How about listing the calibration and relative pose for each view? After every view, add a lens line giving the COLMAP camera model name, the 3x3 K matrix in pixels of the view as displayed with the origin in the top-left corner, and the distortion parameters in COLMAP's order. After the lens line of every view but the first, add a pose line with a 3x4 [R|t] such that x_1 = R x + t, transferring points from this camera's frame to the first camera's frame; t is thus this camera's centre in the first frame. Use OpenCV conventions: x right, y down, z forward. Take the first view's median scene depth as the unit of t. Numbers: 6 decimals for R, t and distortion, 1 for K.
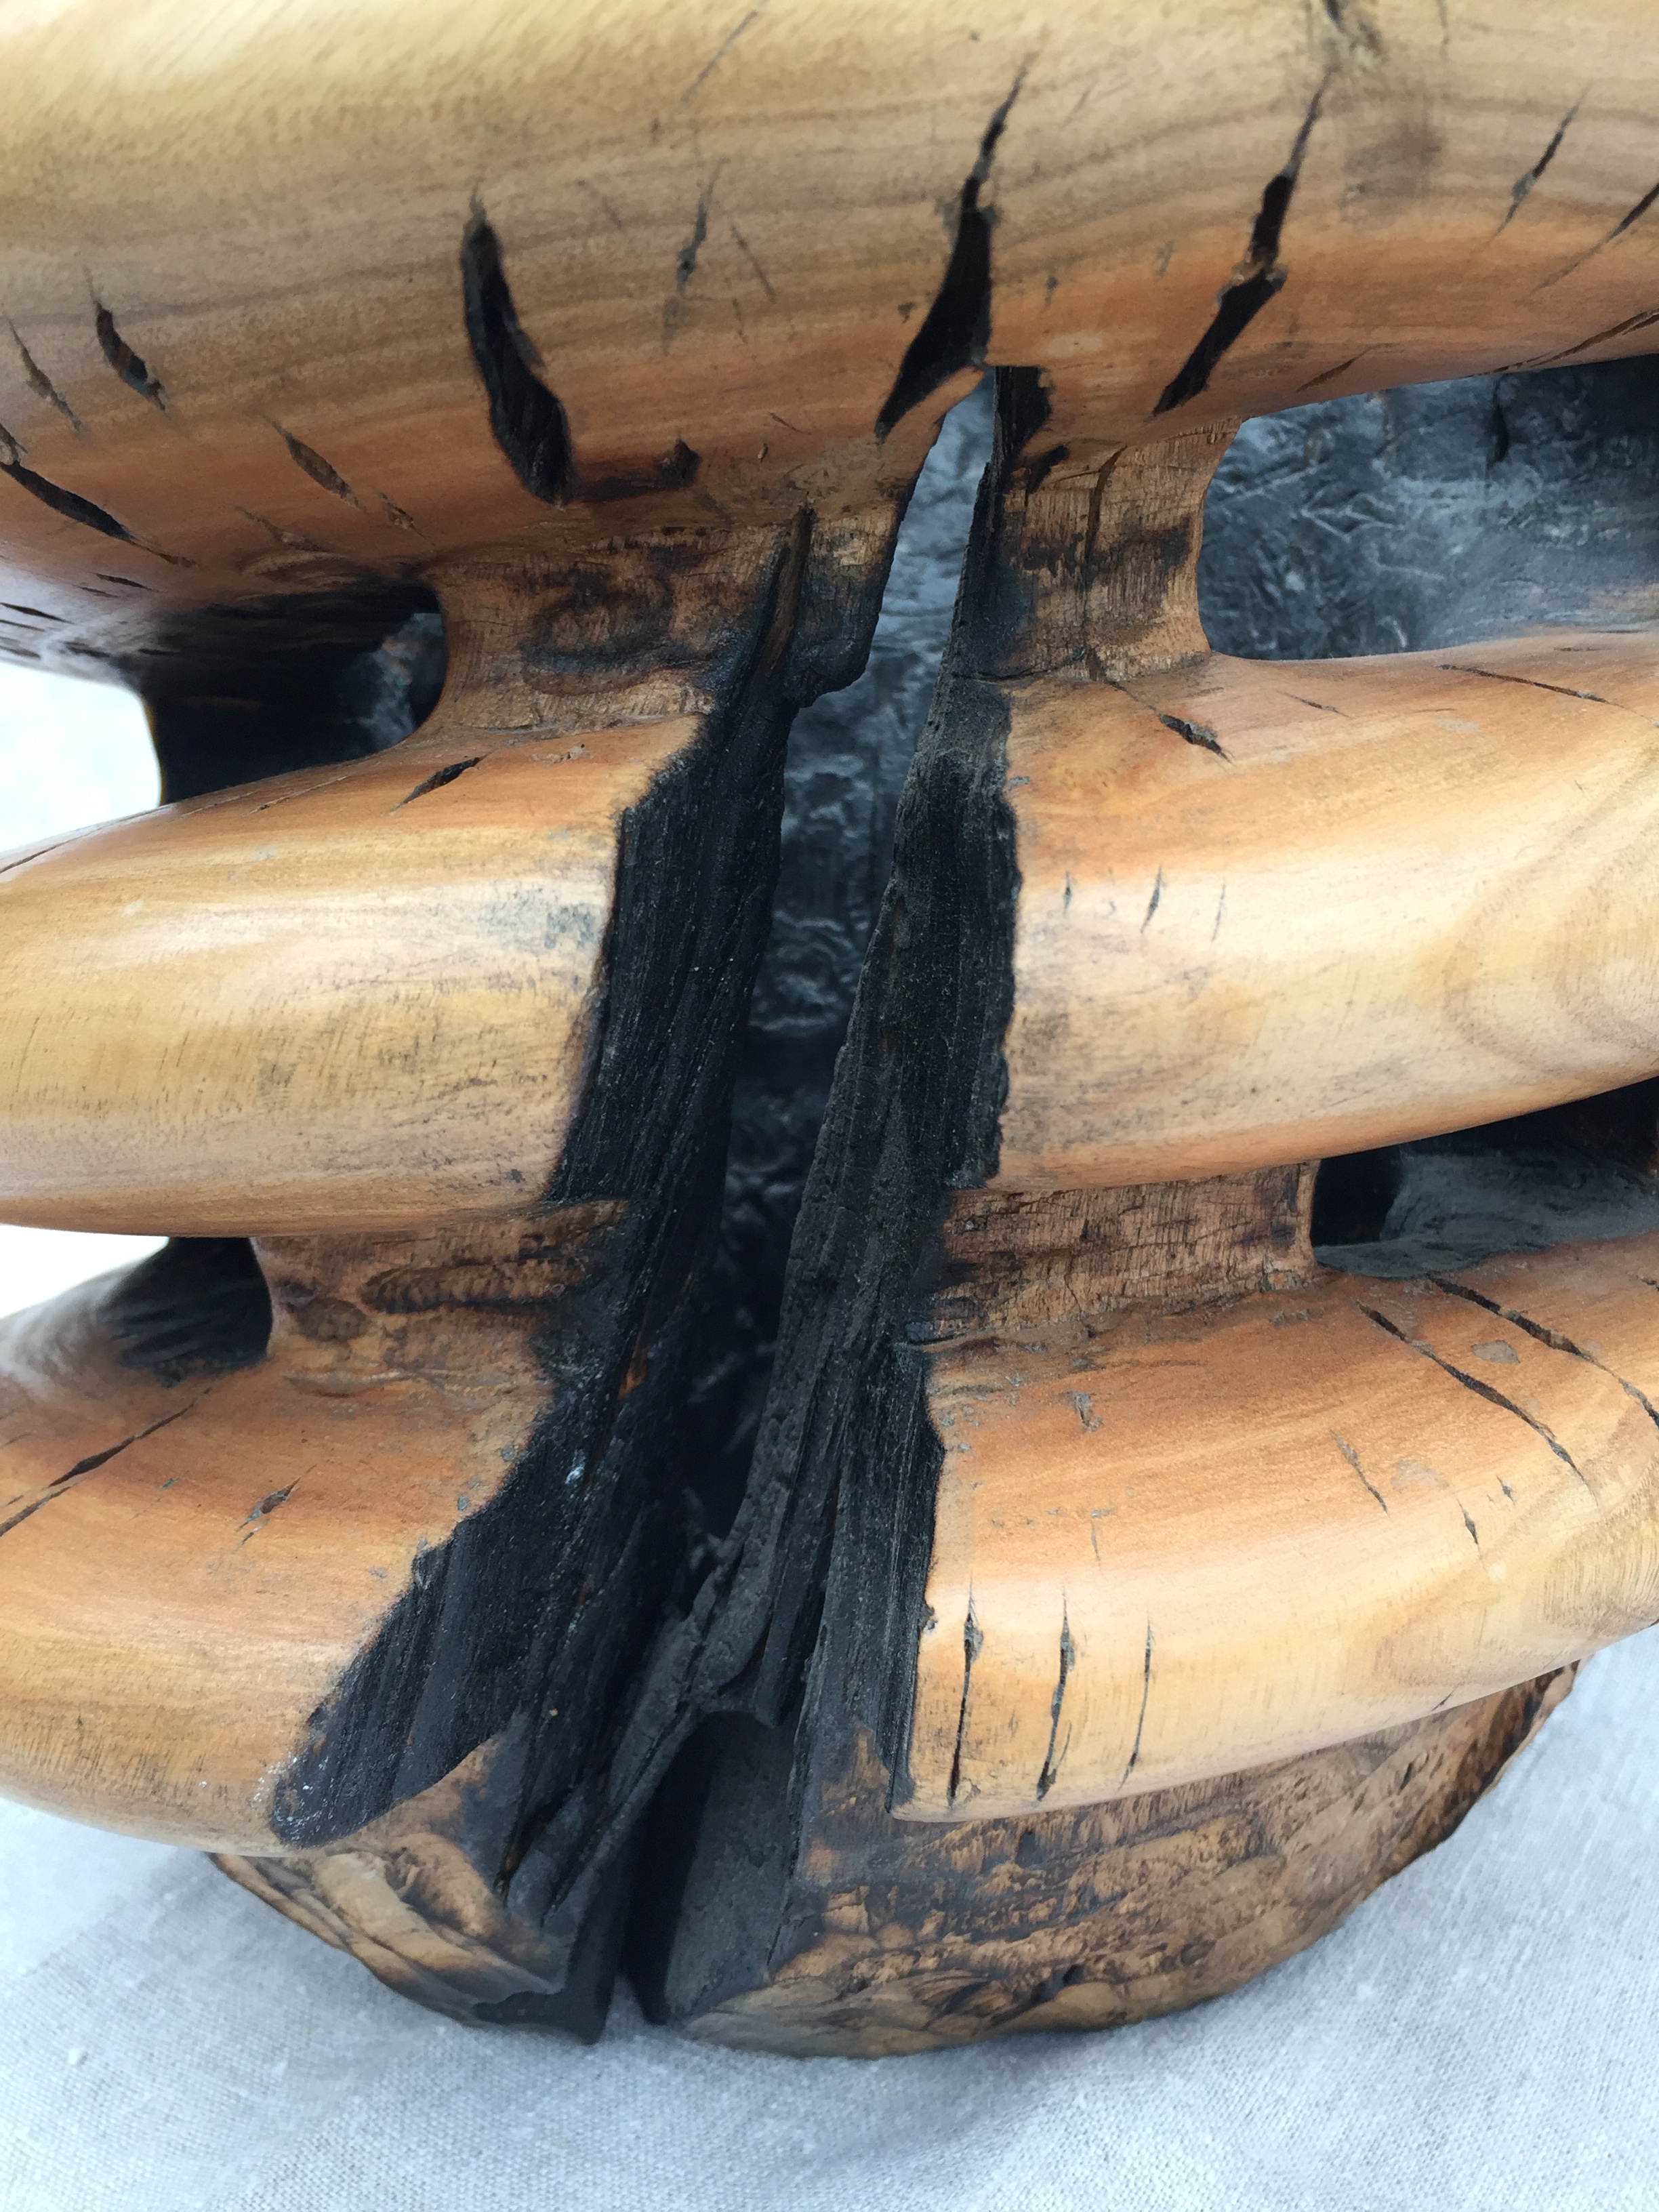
lens RADIAL K [[1901.3, 0, 835.5], [0, 1901.3, 1124.2], [0, 0, 1]] dist [0.081618, -0.135635]
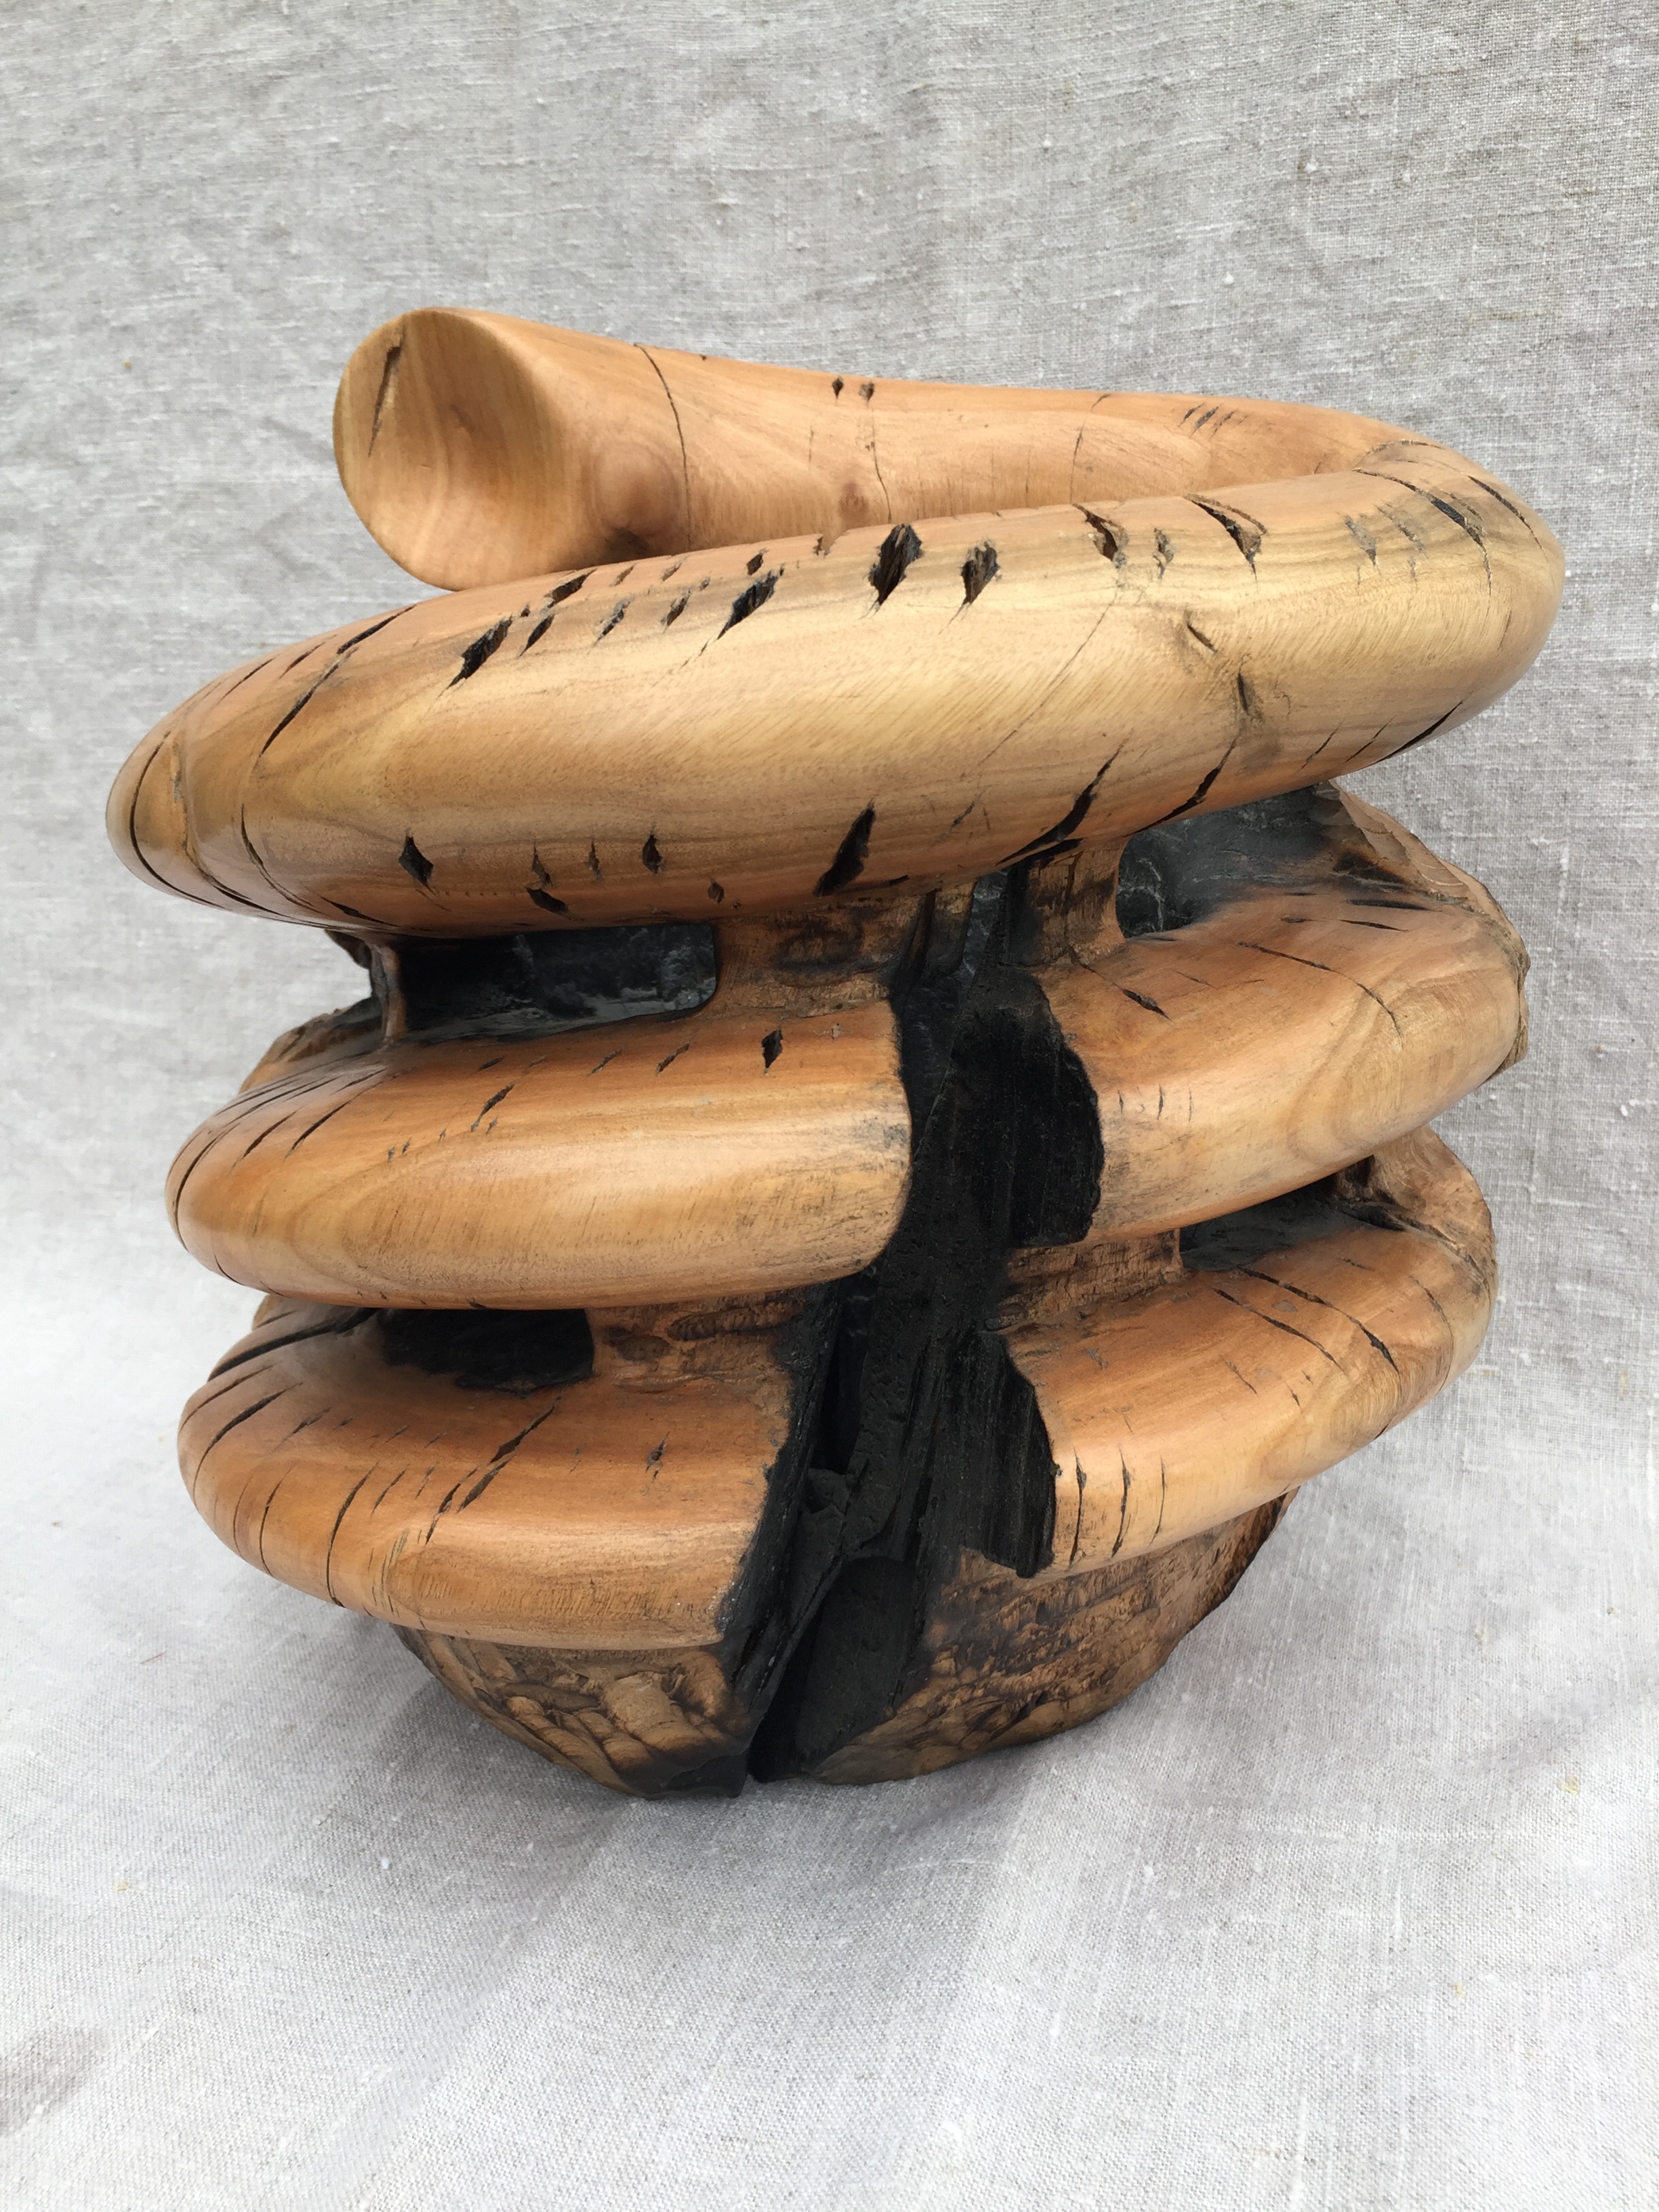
lens RADIAL K [[1872.2, 0, 840.6], [0, 1872.2, 1139.4], [0, 0, 1]] dist [0.088498, -0.118642]
pose [[0.967034, -0.065788, 0.246002, -0.523032], [0.061653, 0.997797, 0.024485, -0.117680], [-0.247071, -0.008511, 0.968960, -0.680593]]
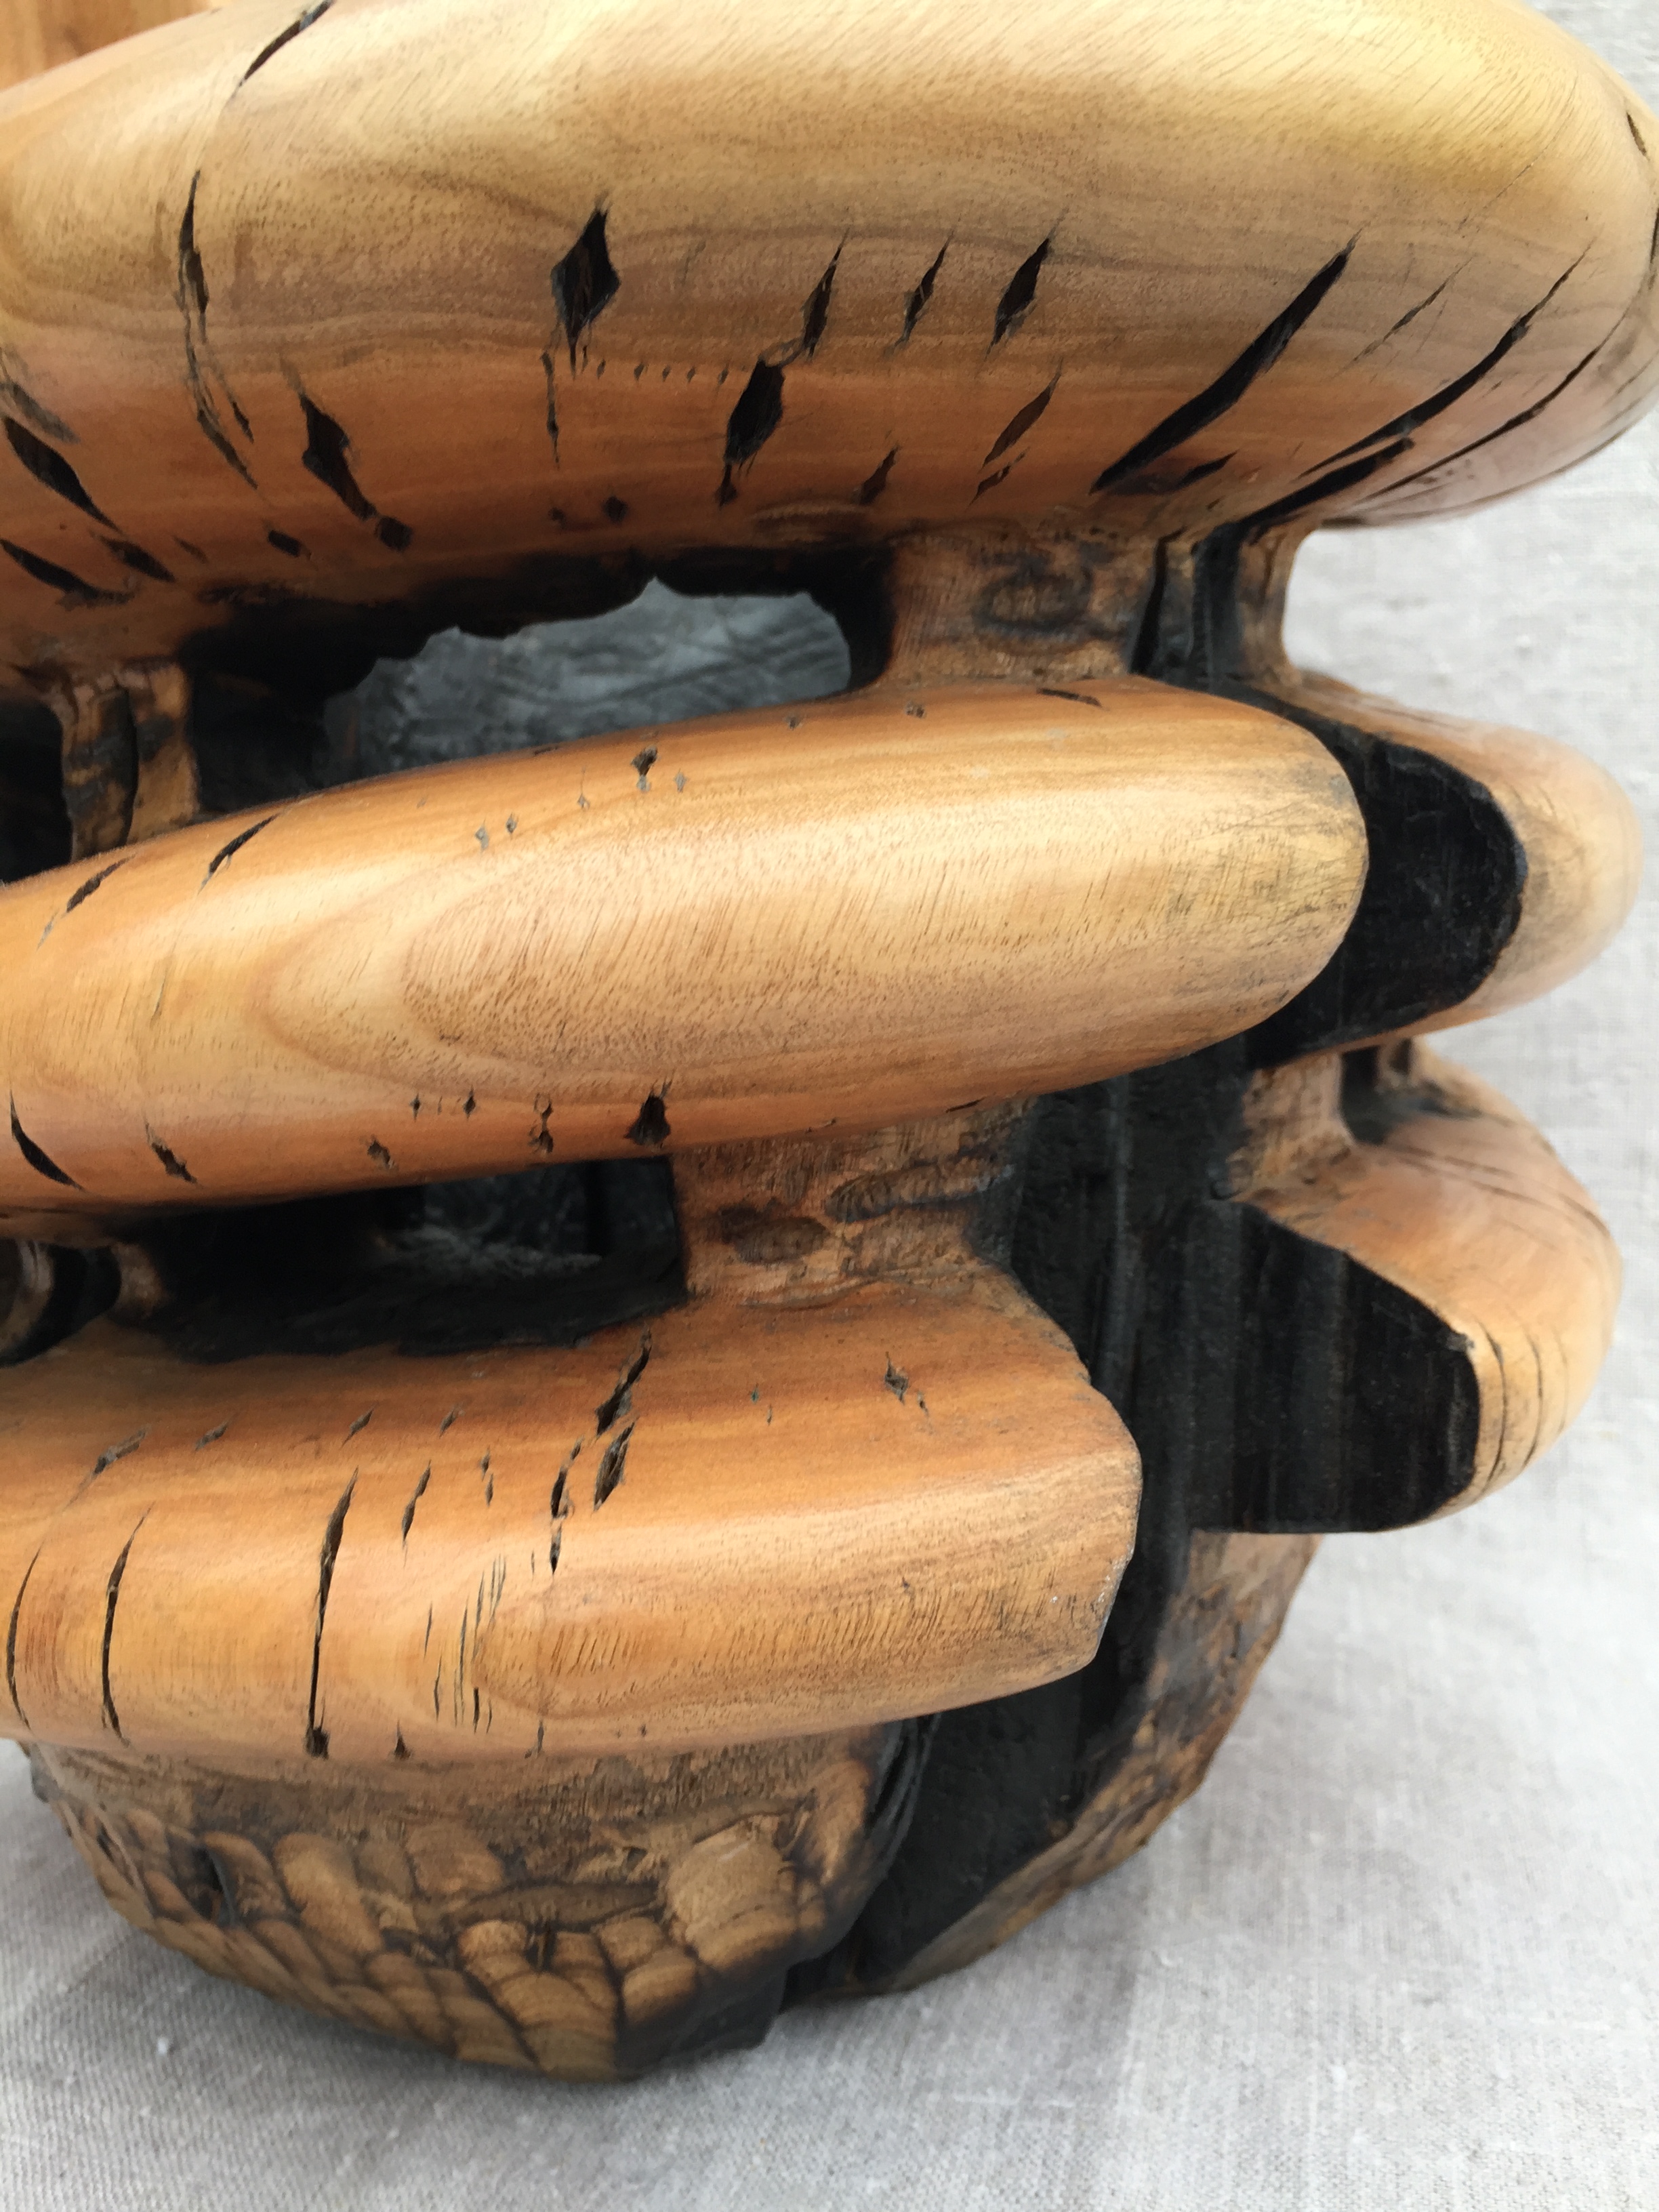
lens RADIAL K [[1897.6, 0, 811.9], [0, 1897.6, 1114.7], [0, 0, 1]] dist [0.082321, -0.146737]
pose [[0.766891, -0.042572, 0.640364, -0.961890], [0.133298, 0.986604, -0.094045, 0.142884], [-0.627782, 0.157481, 0.762292, 0.217730]]
